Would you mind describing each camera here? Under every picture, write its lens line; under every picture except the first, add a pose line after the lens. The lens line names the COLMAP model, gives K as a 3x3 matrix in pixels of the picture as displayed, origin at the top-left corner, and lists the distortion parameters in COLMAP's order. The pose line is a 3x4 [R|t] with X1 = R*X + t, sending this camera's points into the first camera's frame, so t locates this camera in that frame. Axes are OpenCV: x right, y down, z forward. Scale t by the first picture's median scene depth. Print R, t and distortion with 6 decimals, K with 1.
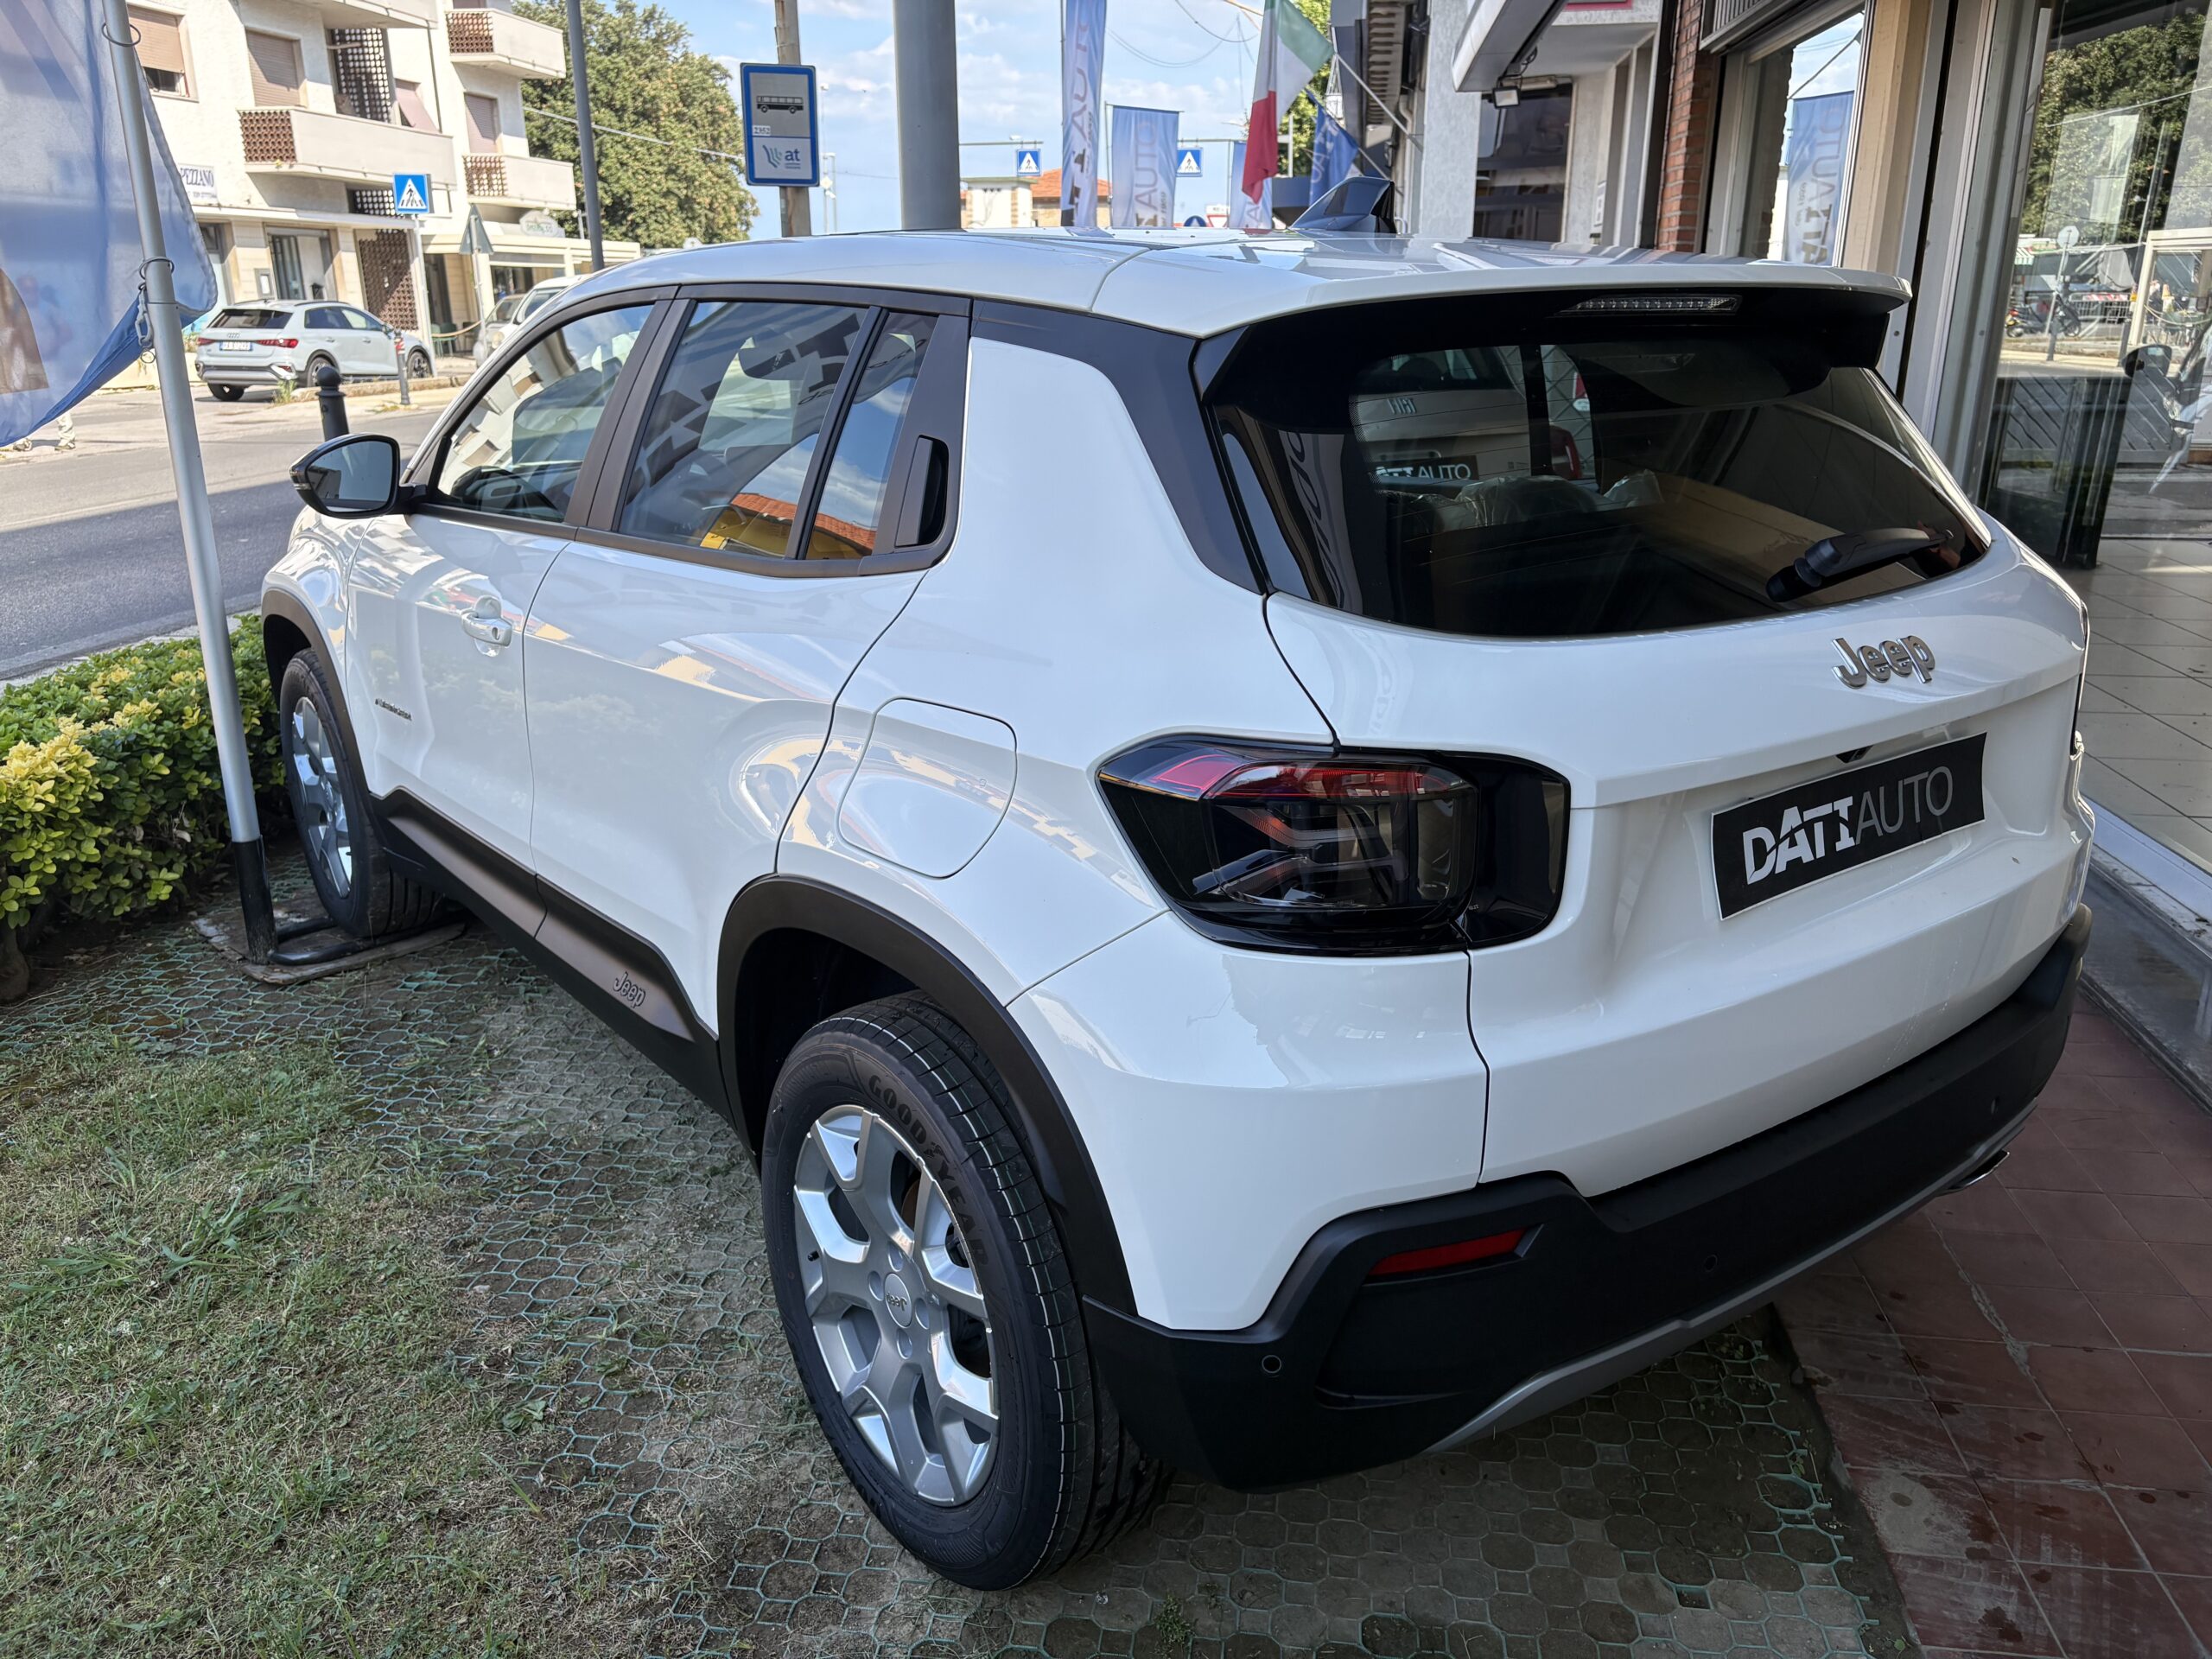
lens RADIAL K [[1683.4, 0, 1120.3], [0, 1683.4, 822.2], [0, 0, 1]] dist [0.036977, -0.002143]
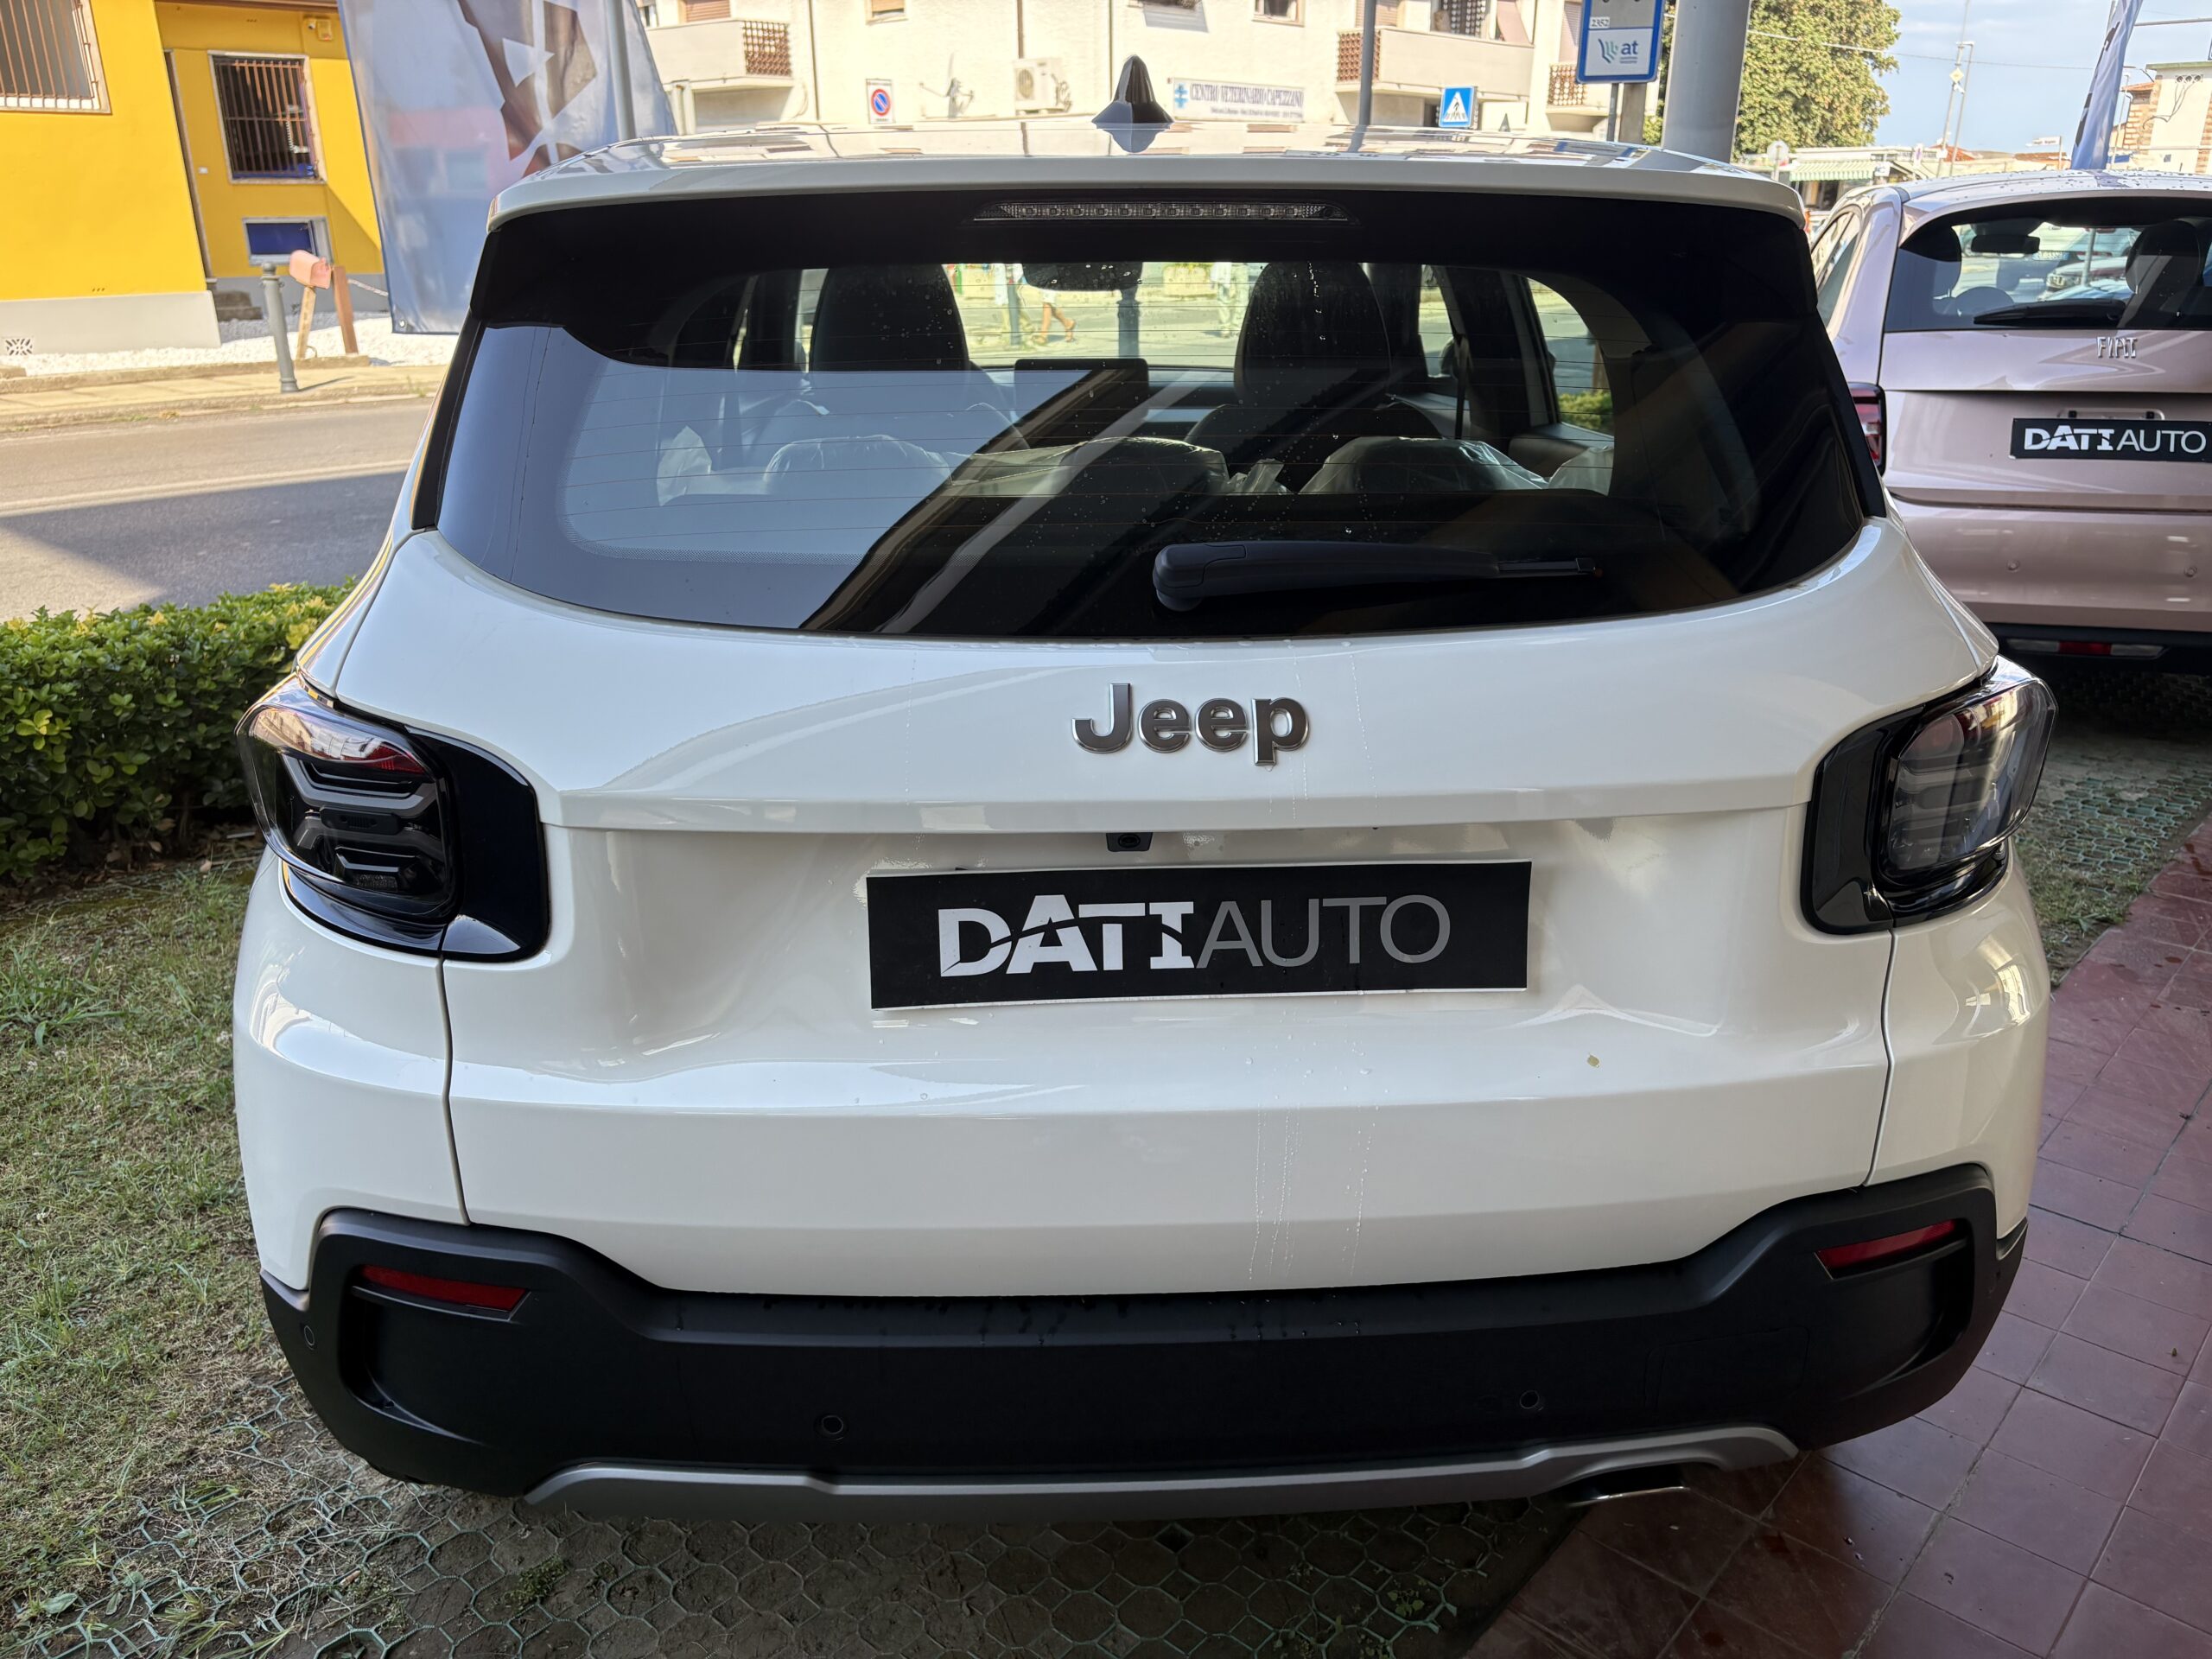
lens RADIAL K [[1683.4, 0, 1116.0], [0, 1683.4, 832.1], [0, 0, 1]] dist [0.036977, -0.002143]
pose [[0.830785, 0.197984, -0.520191, 0.772776], [-0.170480, 0.980193, 0.100790, -0.111686], [0.529843, 0.004947, 0.848081, 0.365883]]
